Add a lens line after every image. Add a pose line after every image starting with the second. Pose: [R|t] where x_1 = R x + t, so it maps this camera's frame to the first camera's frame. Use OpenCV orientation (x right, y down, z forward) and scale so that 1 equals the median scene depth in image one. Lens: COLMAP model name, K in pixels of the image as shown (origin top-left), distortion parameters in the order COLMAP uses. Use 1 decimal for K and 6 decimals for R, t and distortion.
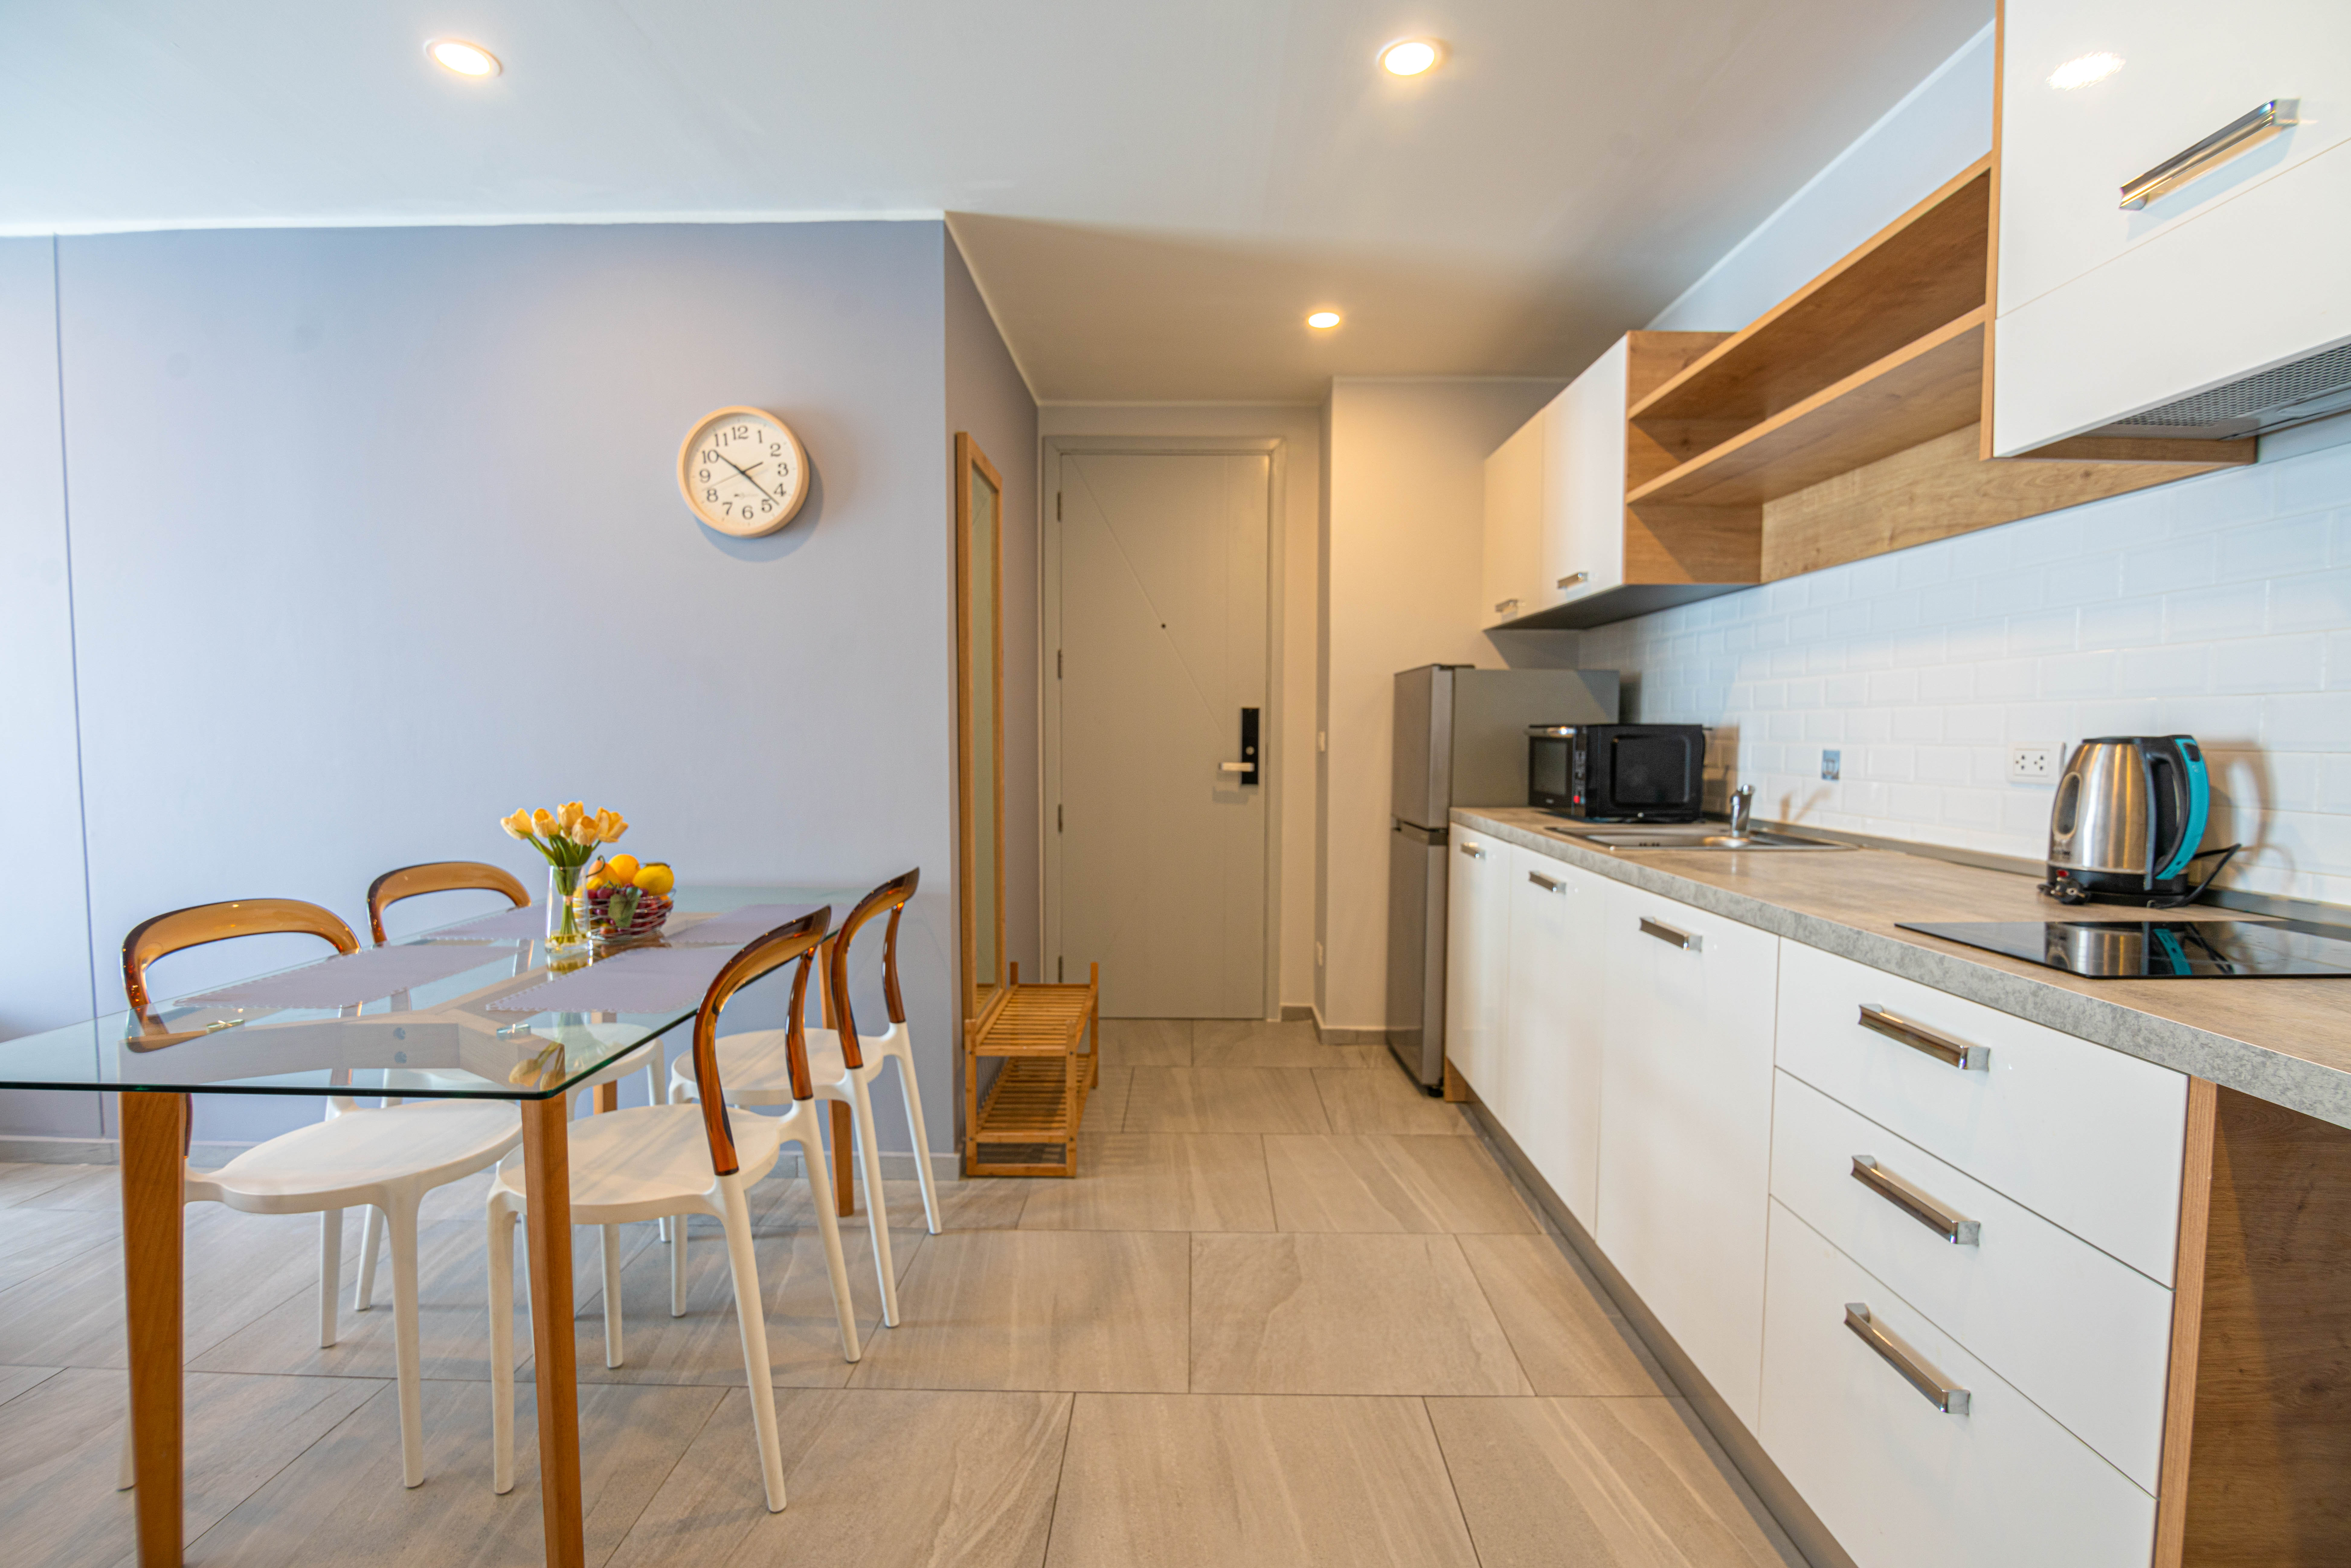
lens RADIAL K [[1071.9, 0, 1178.9], [0, 1071.9, 792.6], [0, 0, 1]] dist [-0.012766, -0.003566]
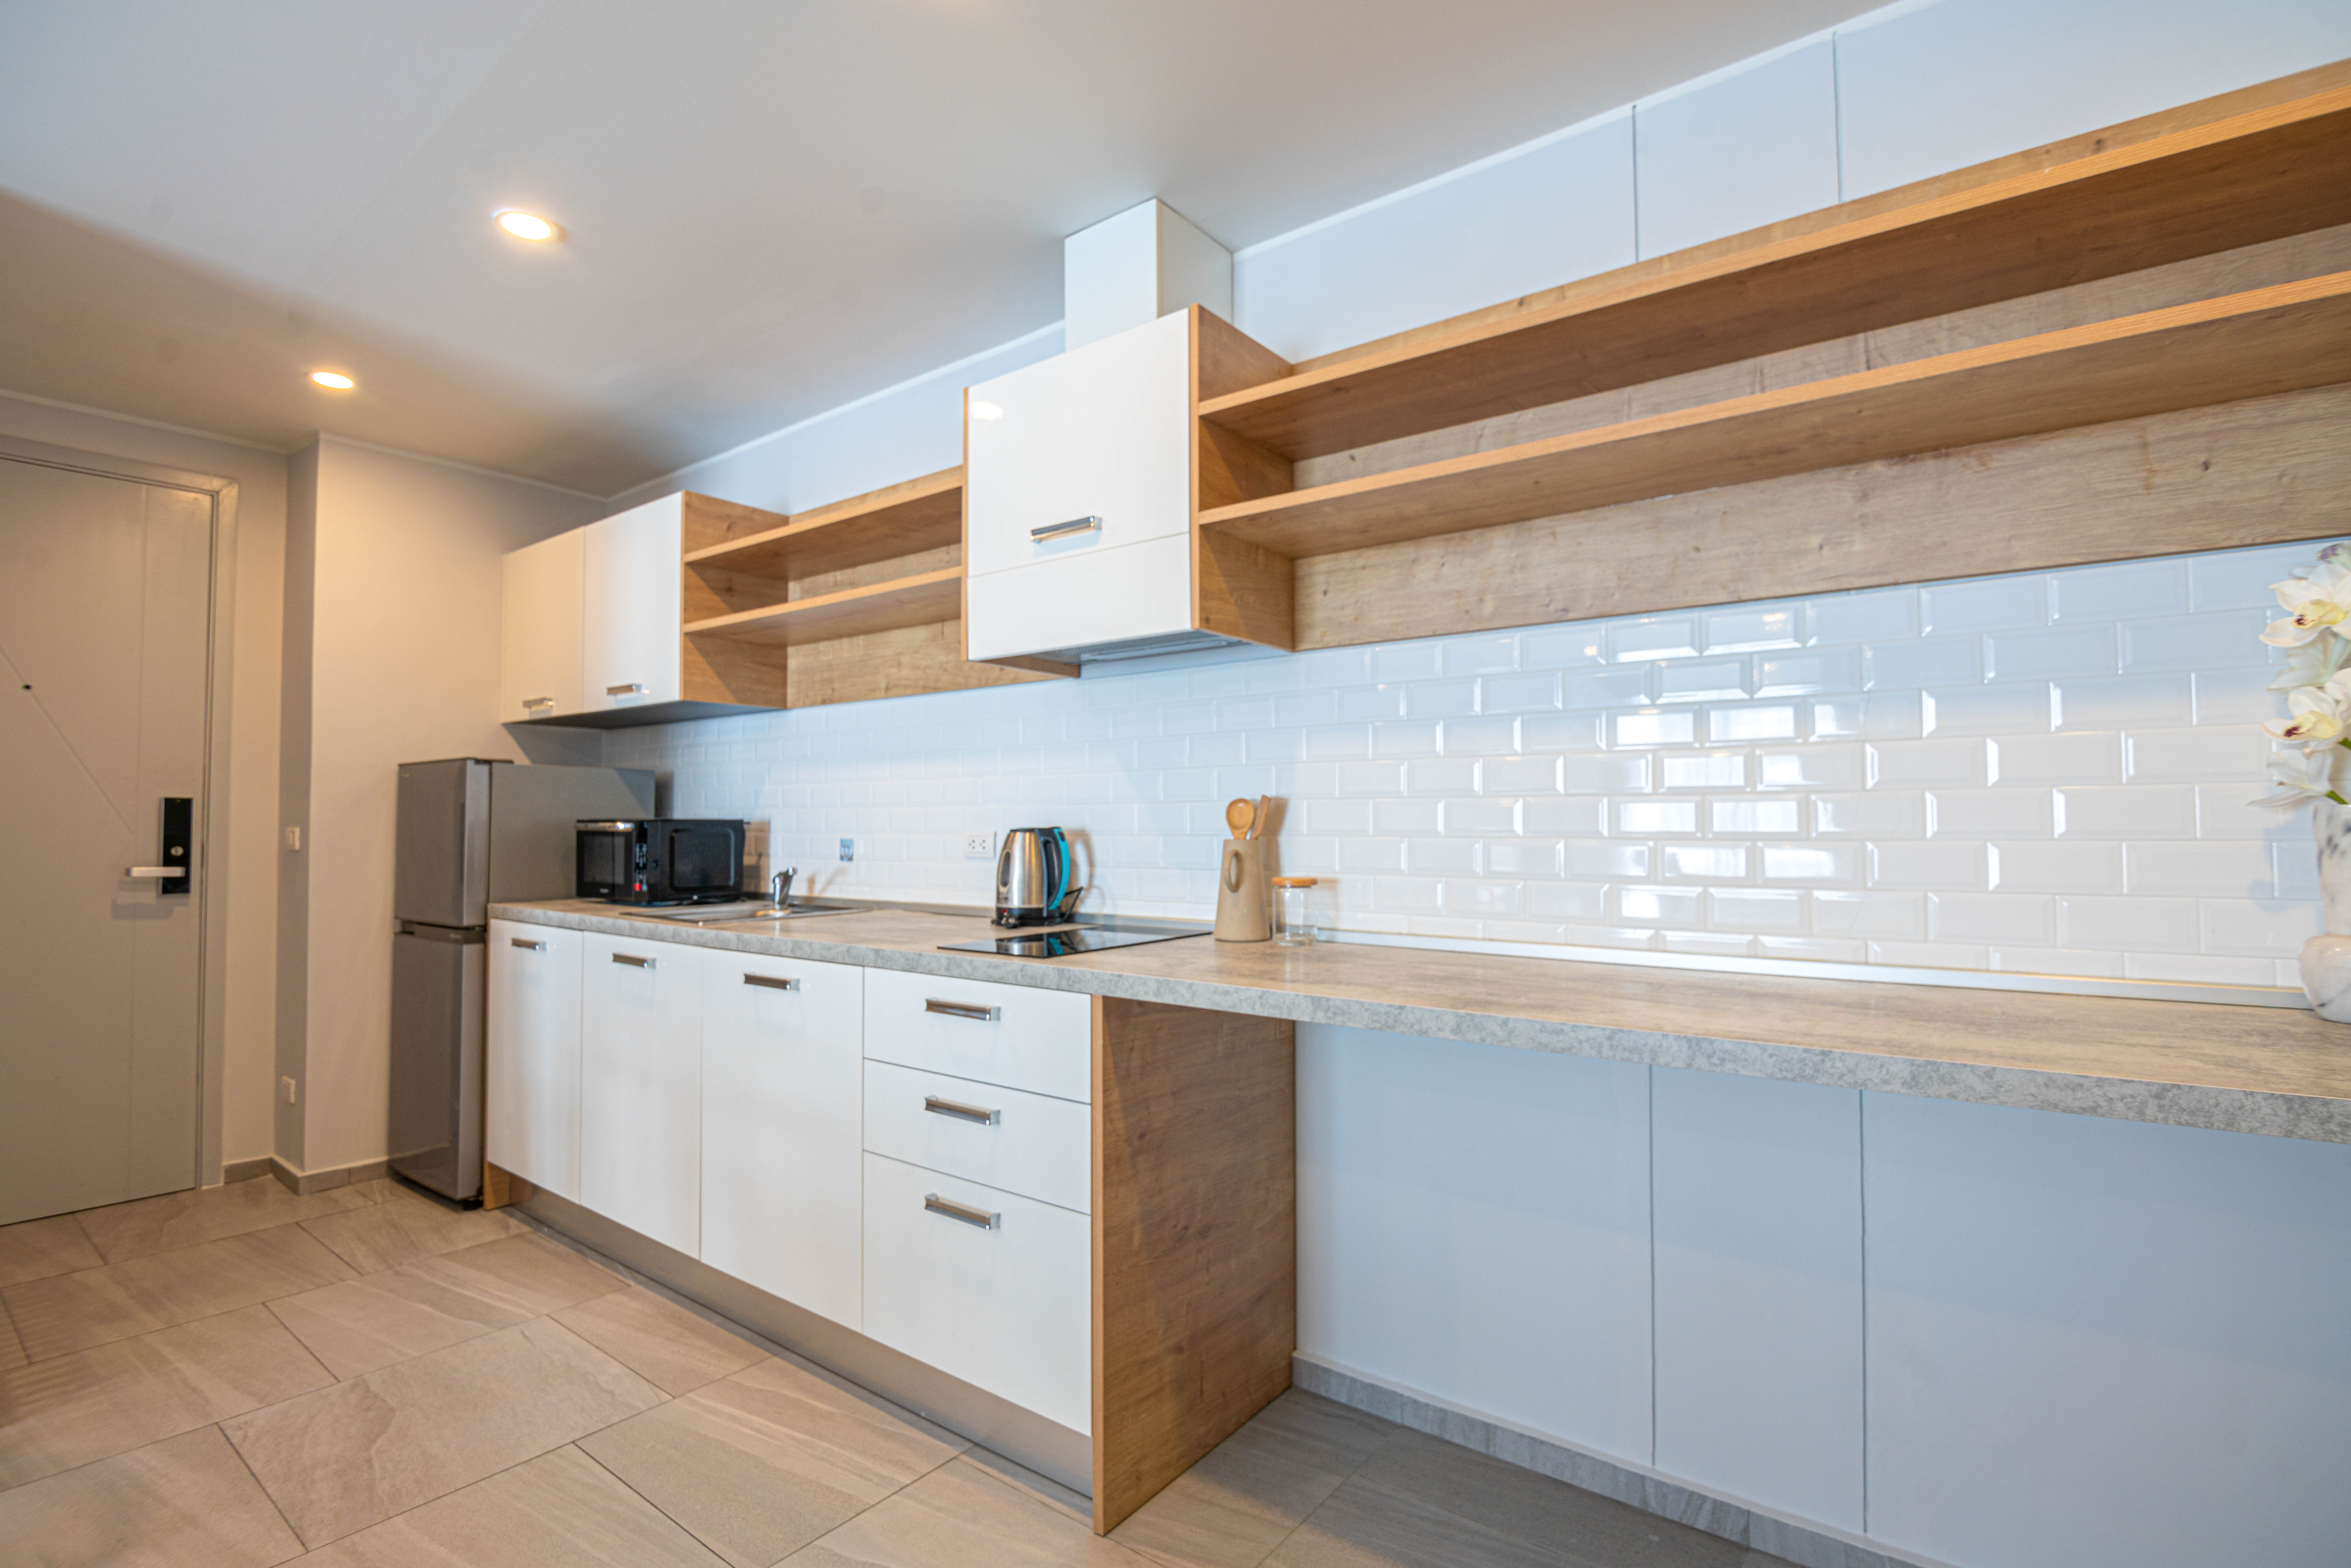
lens RADIAL K [[1087.0, 0, 1182.5], [0, 1087.0, 792.6], [0, 0, 1]] dist [-0.010258, -0.003449]
pose [[0.599245, 0.017810, 0.800367, -0.204763], [0.049838, 0.996983, -0.059499, 0.004176], [-0.799013, 0.075543, 0.596550, -0.139209]]
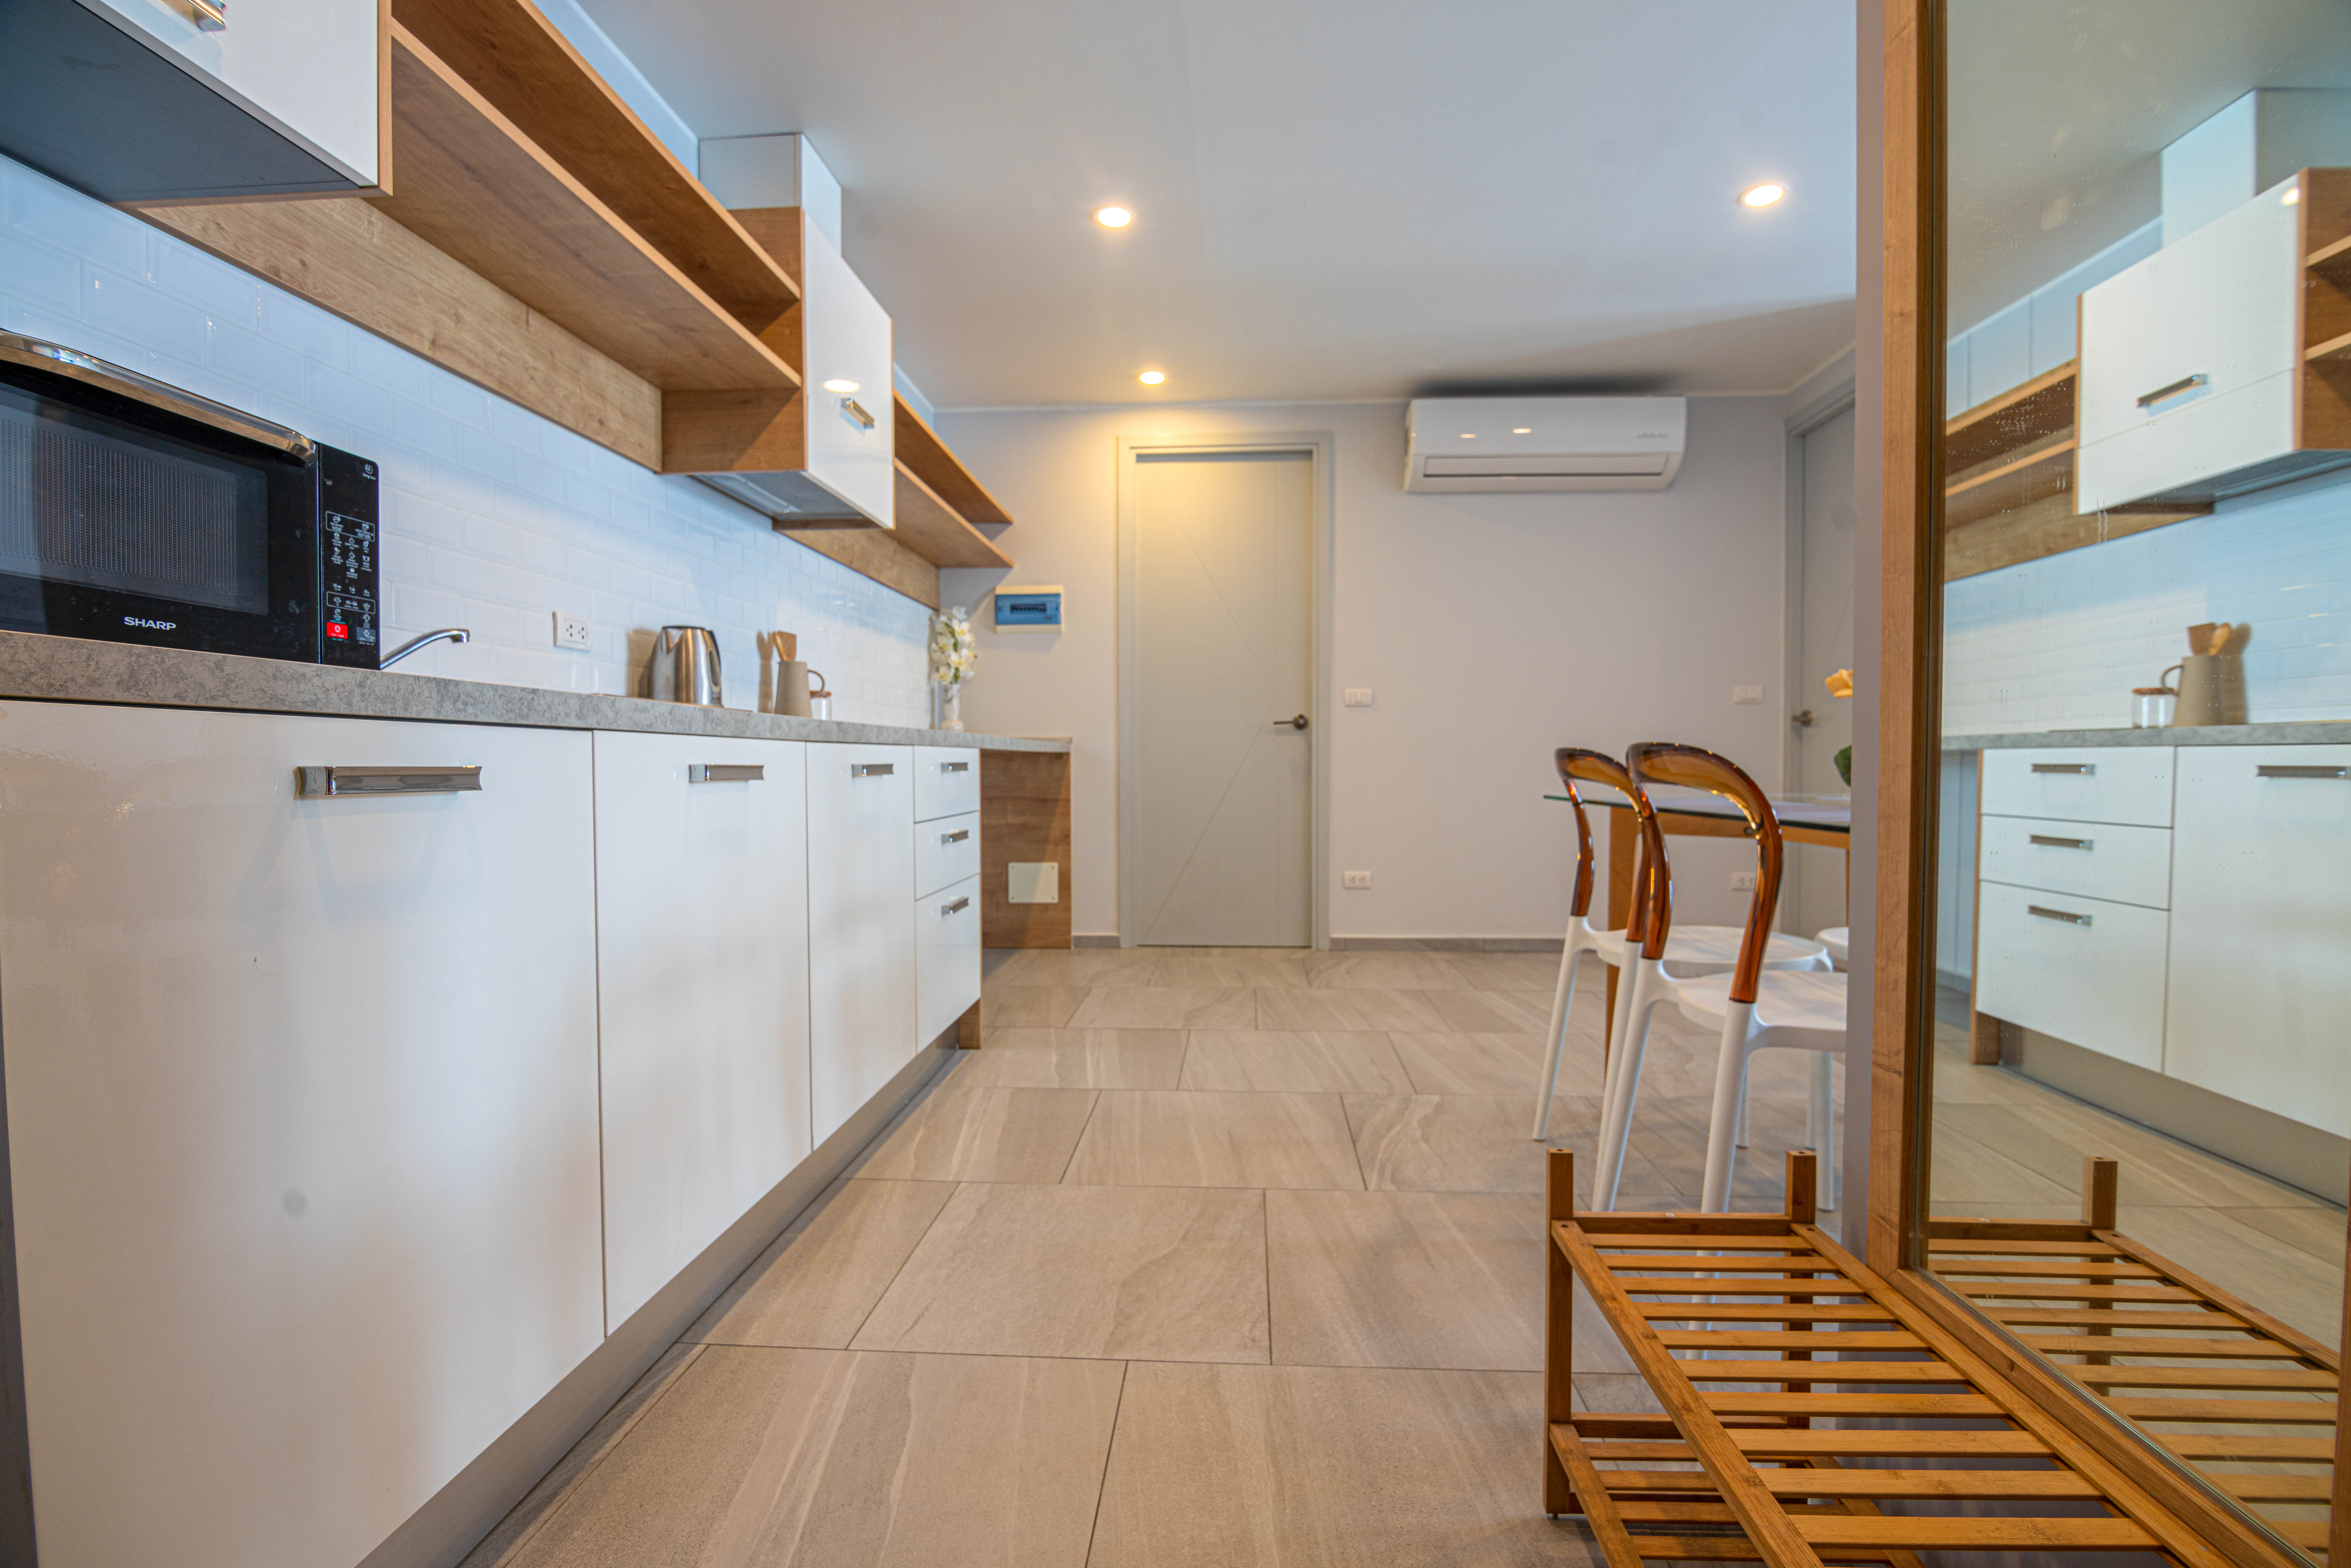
lens RADIAL K [[1071.9, 0, 1178.9], [0, 1071.9, 792.6], [0, 0, 1]] dist [-0.012766, -0.003566]
pose [[-0.998792, -0.001474, 0.049115, 0.031954], [0.002743, 0.996320, 0.085670, 0.036283], [-0.049061, 0.085701, -0.995112, 1.492763]]
